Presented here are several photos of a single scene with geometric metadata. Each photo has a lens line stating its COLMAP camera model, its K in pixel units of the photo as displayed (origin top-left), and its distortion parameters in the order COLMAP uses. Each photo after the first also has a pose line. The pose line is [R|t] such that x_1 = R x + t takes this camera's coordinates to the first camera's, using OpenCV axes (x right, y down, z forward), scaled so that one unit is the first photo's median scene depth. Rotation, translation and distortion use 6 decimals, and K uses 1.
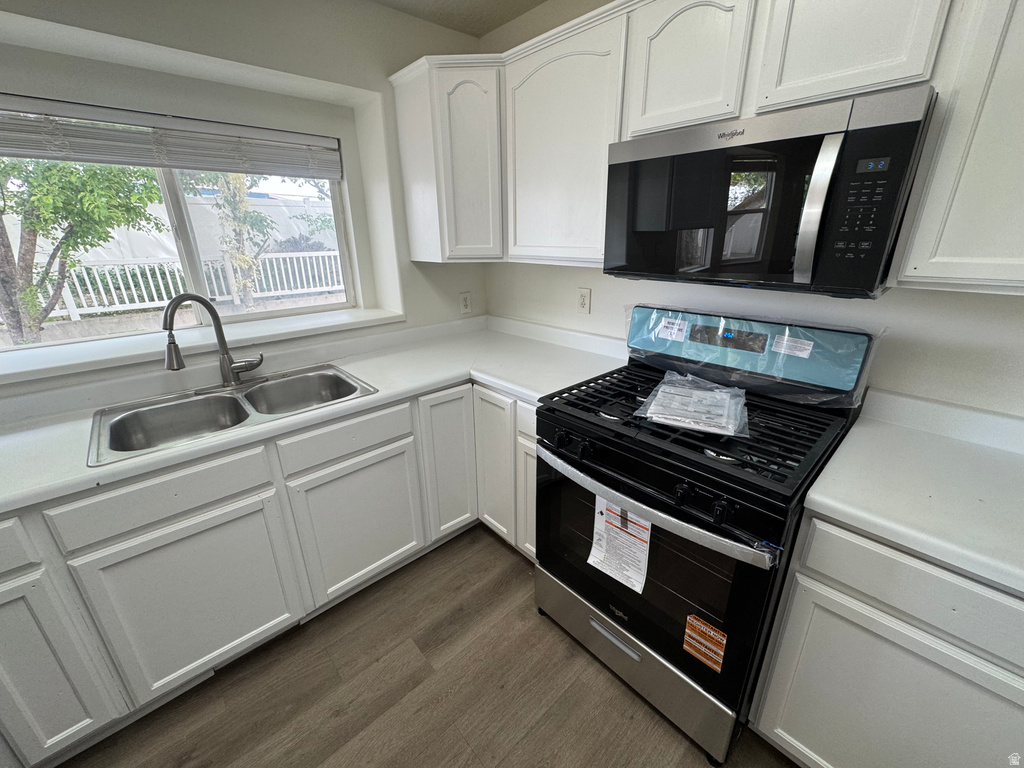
lens RADIAL K [[411.1, 0, 509.8], [0, 411.1, 384.5], [0, 0, 1]] dist [-0.005606, 0.000914]
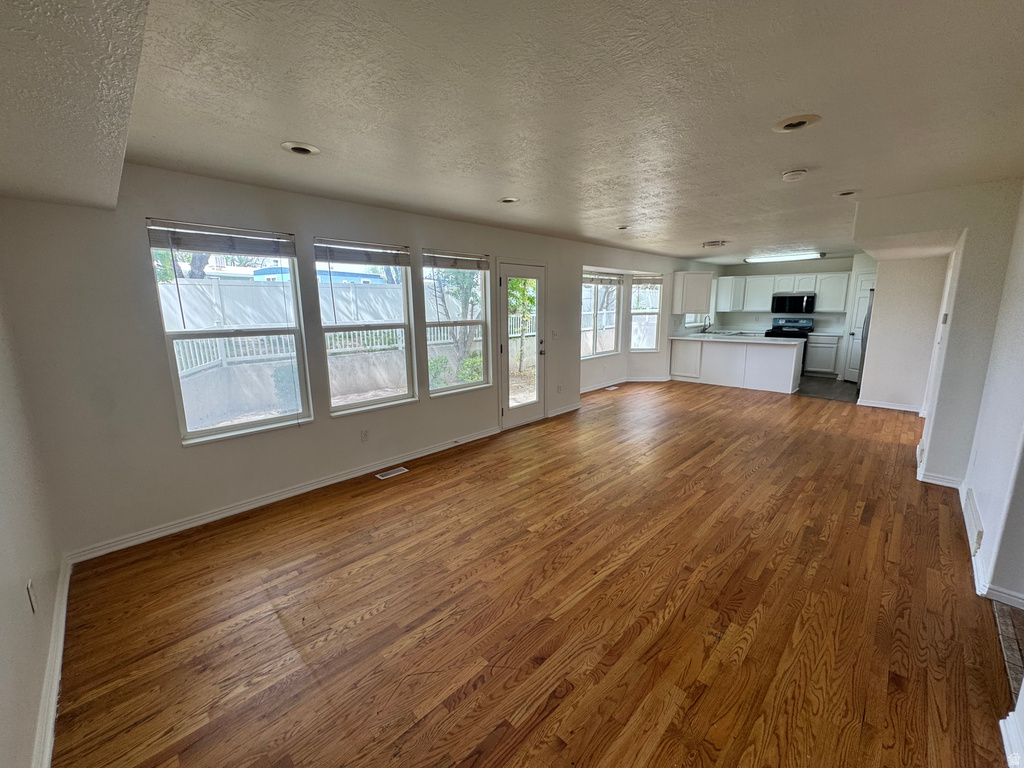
lens RADIAL K [[411.1, 0, 511.2], [0, 411.1, 383.8], [0, 0, 1]] dist [-0.005606, 0.000914]
pose [[0.999181, -0.007140, 0.039830, -3.805437], [0.013419, 0.987074, -0.159705, 1.669487], [-0.038175, 0.160109, 0.986361, -4.610535]]
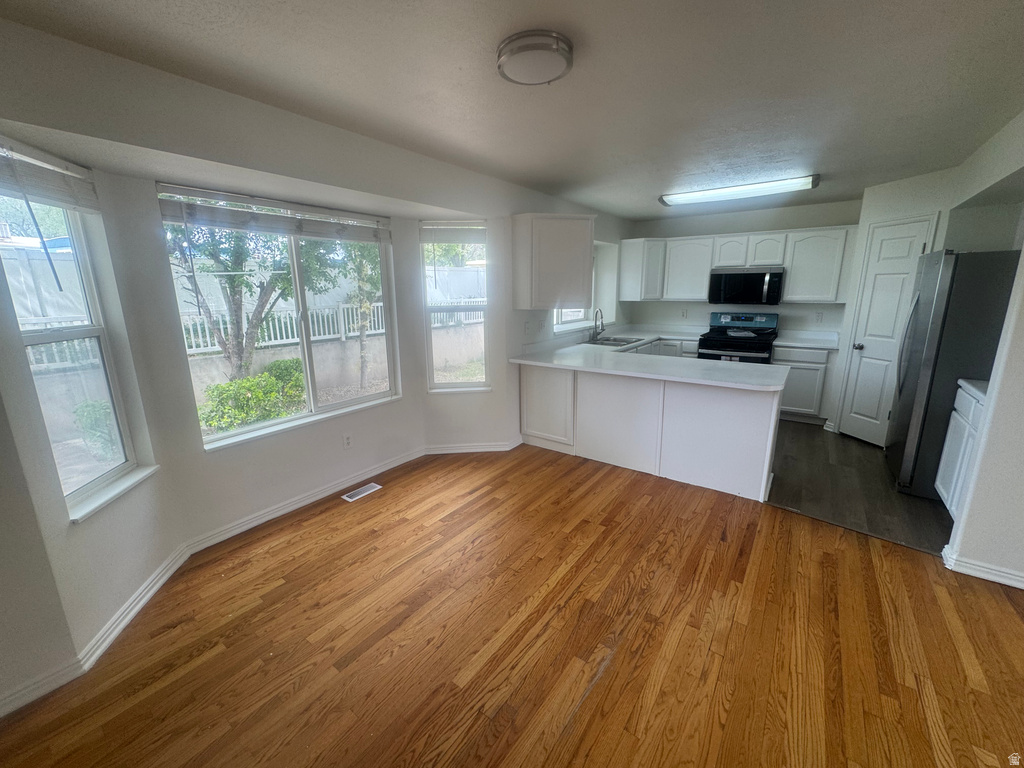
lens RADIAL K [[411.1, 0, 513.2], [0, 411.1, 384.1], [0, 0, 1]] dist [-0.005606, 0.000914]
pose [[0.982156, -0.041486, 0.183437, -2.000995], [0.063777, 0.991042, -0.117342, 0.698020], [-0.176925, 0.126947, 0.976003, -1.960699]]
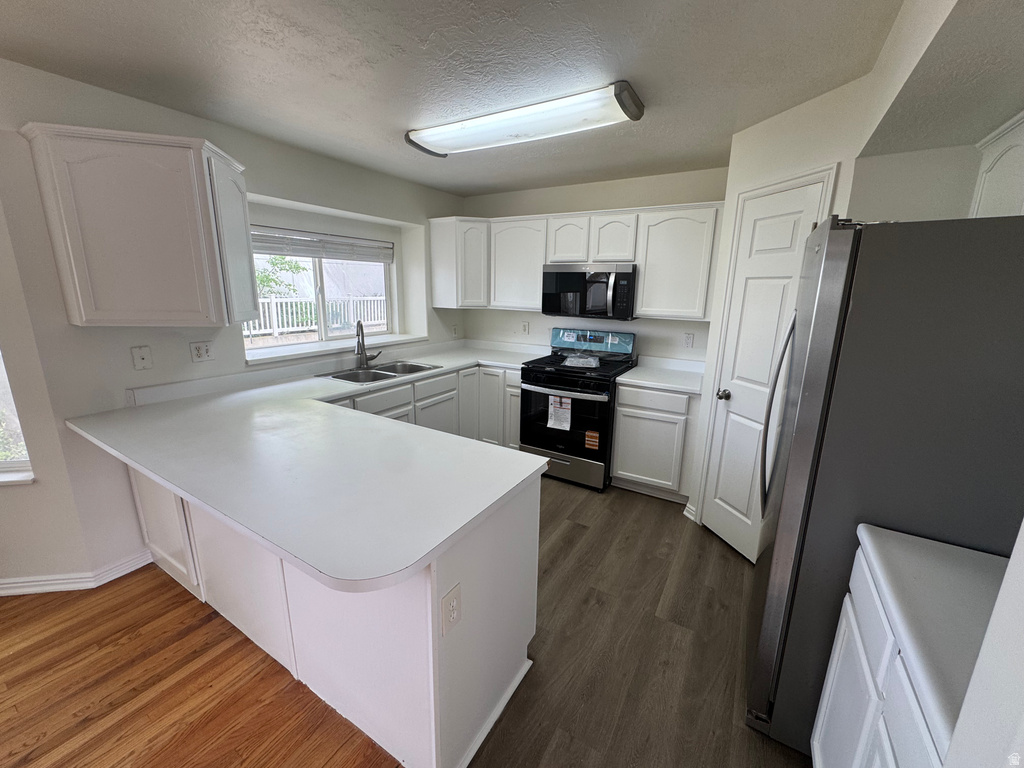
lens RADIAL K [[411.1, 0, 508.6], [0, 411.1, 383.6], [0, 0, 1]] dist [-0.005606, 0.000914]
pose [[0.962378, -0.033633, 0.269624, -0.598342], [0.064963, 0.992012, -0.108133, 0.370001], [-0.263833, 0.121580, 0.956875, -1.158124]]
